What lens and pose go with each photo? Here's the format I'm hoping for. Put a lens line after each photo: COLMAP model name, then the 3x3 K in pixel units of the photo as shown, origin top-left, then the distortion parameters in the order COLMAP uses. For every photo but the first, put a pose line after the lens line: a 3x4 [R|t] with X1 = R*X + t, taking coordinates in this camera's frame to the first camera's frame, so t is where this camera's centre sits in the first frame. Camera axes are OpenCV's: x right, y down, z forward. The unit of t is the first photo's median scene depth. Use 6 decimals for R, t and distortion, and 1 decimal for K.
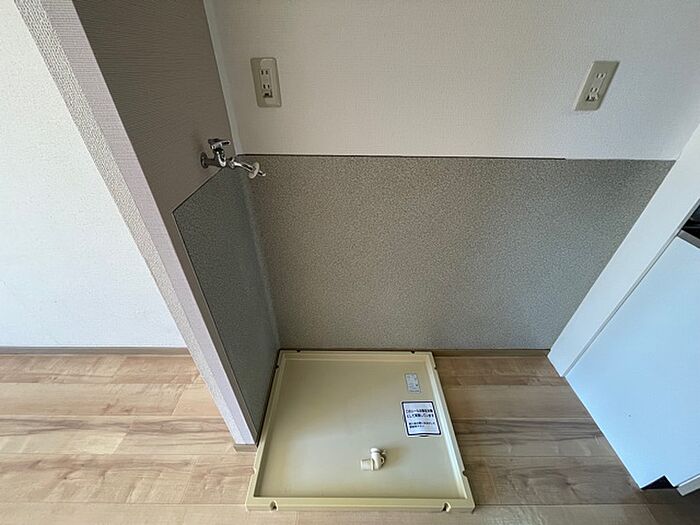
lens RADIAL K [[282.6, 0, 349.7], [0, 282.6, 262.7], [0, 0, 1]] dist [-0.001544, -0.000012]
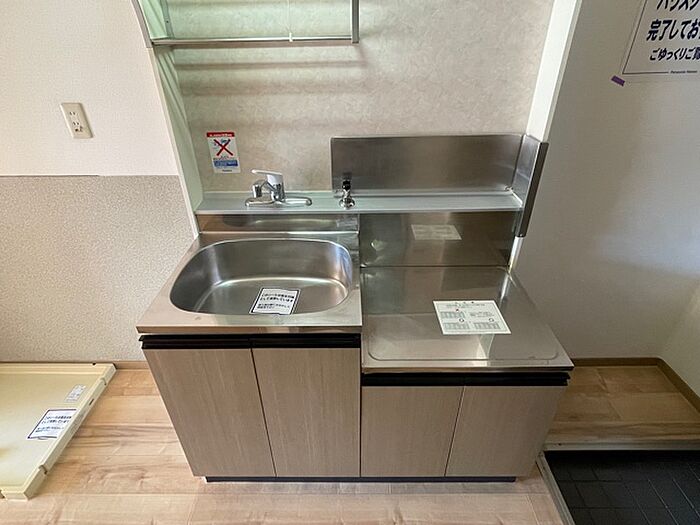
lens RADIAL K [[372.6, 0, 349.4], [0, 372.6, 260.9], [0, 0, 1]] dist [-0.001993, -0.000454]
pose [[0.999855, -0.011822, -0.012295, 1.332325], [0.010681, 0.995971, -0.089038, 0.098741], [0.013298, 0.088894, 0.995952, -0.364673]]
